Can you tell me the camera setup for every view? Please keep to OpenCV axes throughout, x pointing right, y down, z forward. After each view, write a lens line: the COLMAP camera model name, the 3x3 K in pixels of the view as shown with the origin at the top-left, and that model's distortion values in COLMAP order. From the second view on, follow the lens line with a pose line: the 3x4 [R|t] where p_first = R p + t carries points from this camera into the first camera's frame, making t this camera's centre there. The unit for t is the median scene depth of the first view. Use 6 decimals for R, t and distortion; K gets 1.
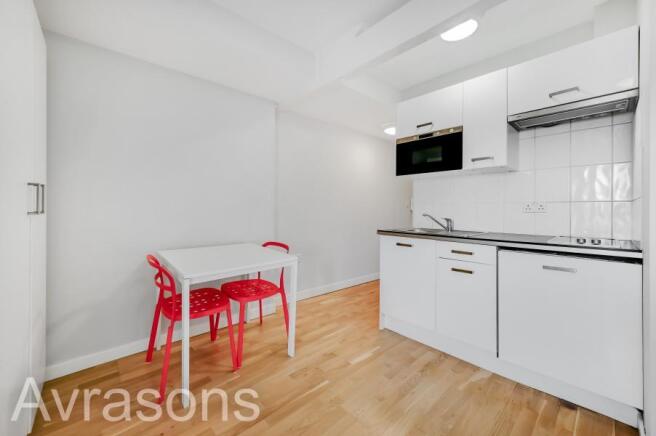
lens RADIAL K [[263.6, 0, 336.4], [0, 263.6, 204.3], [0, 0, 1]] dist [-0.001570, -0.000259]
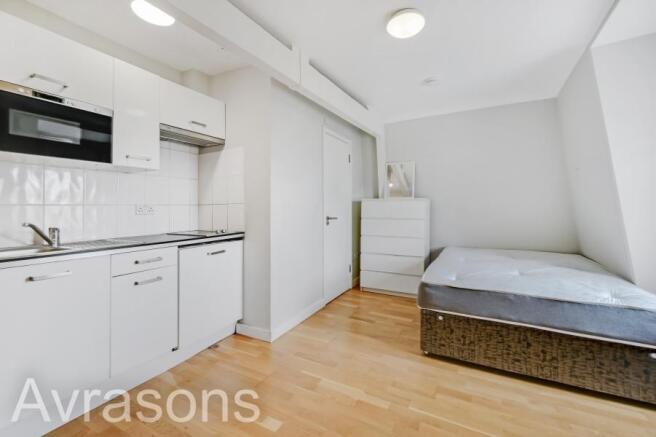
lens RADIAL K [[276.4, 0, 327.8], [0, 276.4, 202.1], [0, 0, 1]] dist [0.001475, 0.000367]
pose [[-0.301856, 0.022423, 0.953090, -0.553719], [-0.002606, 0.999700, -0.024345, 0.006038], [-0.953350, -0.009832, -0.301707, 0.633414]]
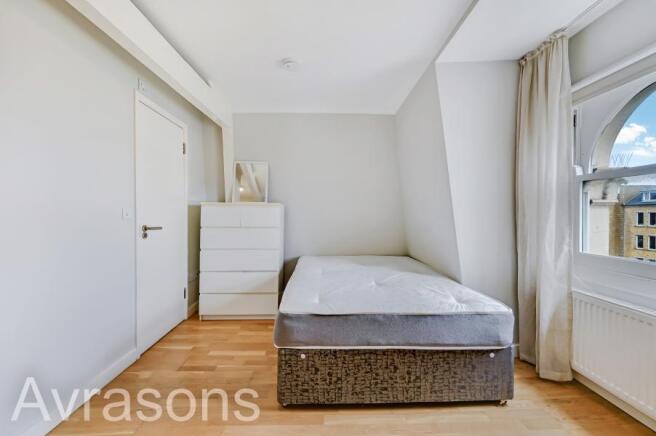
lens RADIAL K [[266.1, 0, 328.0], [0, 266.1, 218.0], [0, 0, 1]] dist [0.000431, 0.000099]
pose [[-0.748035, -0.010606, 0.663574, -0.273651], [-0.007459, 0.999943, 0.007573, 0.005331], [-0.663617, 0.000715, -0.748072, 0.460602]]
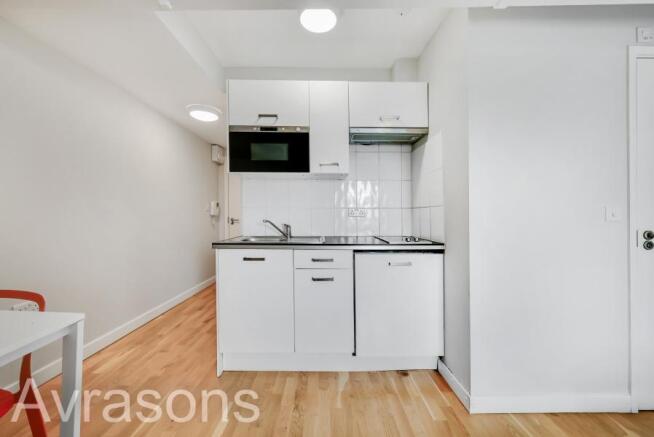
lens RADIAL K [[259.5, 0, 322.1], [0, 259.5, 215.1], [0, 0, 1]] dist [-0.000676, 0.000108]
pose [[0.684672, -0.007829, 0.728810, -0.182447], [-0.011967, 0.999687, 0.021981, 0.000052], [-0.728753, -0.023771, 0.684363, 0.326531]]
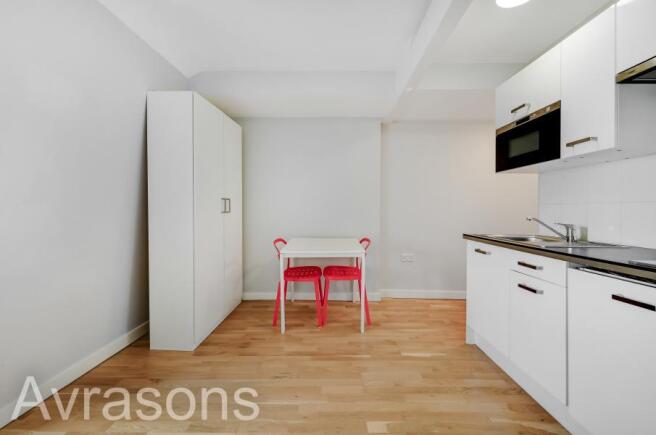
lens RADIAL K [[269.6, 0, 330.8], [0, 269.6, 200.7], [0, 0, 1]] dist [0.002527, 0.000236]
pose [[0.724639, -0.029638, -0.688491, 0.541000], [0.015826, 0.999527, -0.026370, -0.001662], [0.688947, 0.008212, 0.724765, -0.009825]]
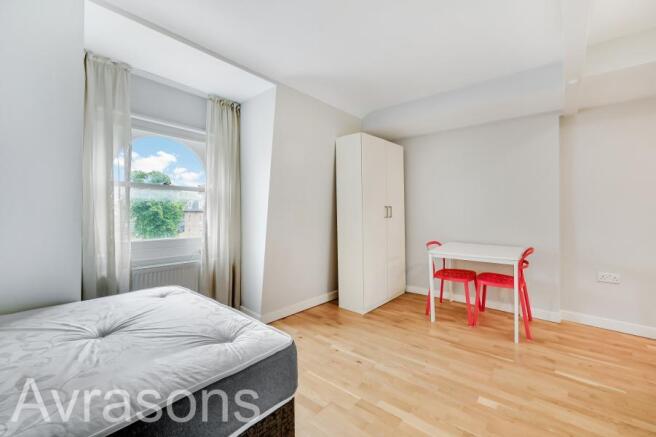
lens RADIAL K [[276.4, 0, 327.8], [0, 276.4, 202.1], [0, 0, 1]] dist [0.001475, 0.000367]
pose [[0.128930, -0.049530, -0.990416, 0.889693], [0.008333, 0.998771, -0.048863, -0.002666], [0.991619, -0.001954, 0.129184, -0.004364]]
